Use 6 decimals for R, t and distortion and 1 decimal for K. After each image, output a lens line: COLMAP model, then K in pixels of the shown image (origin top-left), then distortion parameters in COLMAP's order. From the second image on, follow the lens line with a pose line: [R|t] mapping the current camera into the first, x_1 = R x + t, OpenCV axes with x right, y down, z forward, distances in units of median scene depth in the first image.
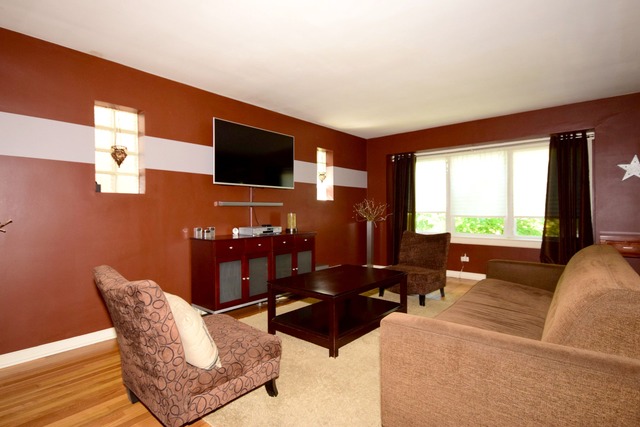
lens RADIAL K [[320.1, 0, 319.2], [0, 320.1, 212.5], [0, 0, 1]] dist [0.000215, 0.000133]
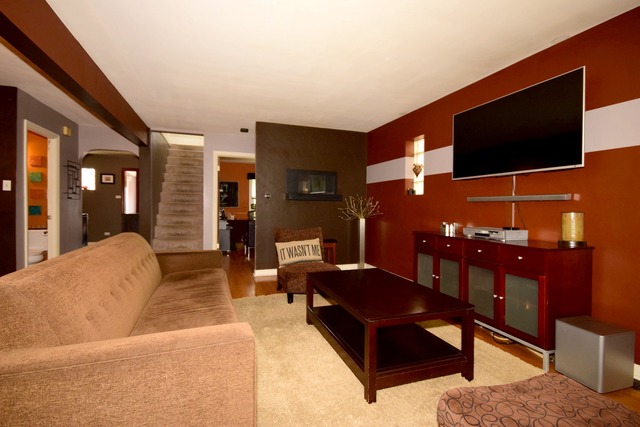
lens RADIAL K [[304.2, 0, 320.0], [0, 304.2, 209.0], [0, 0, 1]] dist [0.005811, -0.001517]
pose [[-0.508133, 0.011956, -0.861196, 0.687869], [-0.007479, 0.999805, 0.018293, -0.012432], [0.861246, 0.015736, -0.507944, 1.072320]]
